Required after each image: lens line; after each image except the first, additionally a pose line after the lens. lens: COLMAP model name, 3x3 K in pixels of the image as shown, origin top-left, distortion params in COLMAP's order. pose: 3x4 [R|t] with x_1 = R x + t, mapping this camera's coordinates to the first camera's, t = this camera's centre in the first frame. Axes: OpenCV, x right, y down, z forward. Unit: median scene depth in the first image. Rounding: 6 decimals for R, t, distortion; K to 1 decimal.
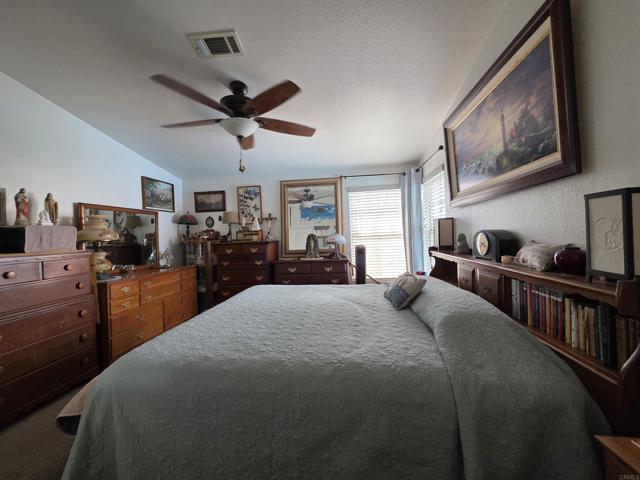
lens RADIAL K [[255.7, 0, 320.1], [0, 255.7, 234.7], [0, 0, 1]] dist [0.000580, 0.000212]
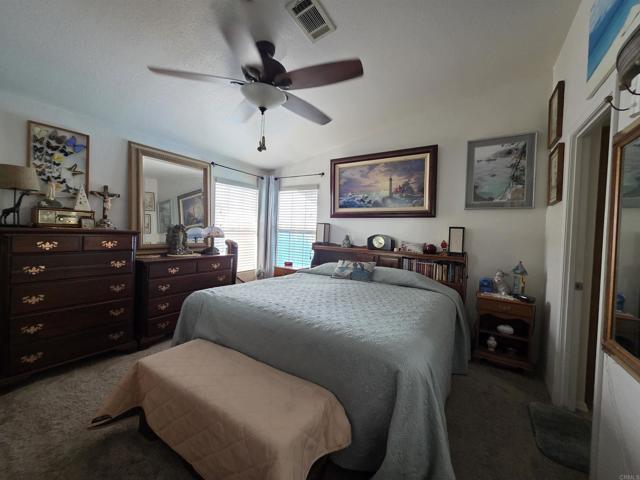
lens RADIAL K [[255.7, 0, 320.1], [0, 255.7, 234.7], [0, 0, 1]] dist [0.000580, 0.000212]
pose [[0.429155, 0.040318, 0.902330, -0.579266], [-0.057688, 0.998187, -0.017164, 0.018547], [-0.901387, -0.044688, 0.430703, 0.270389]]
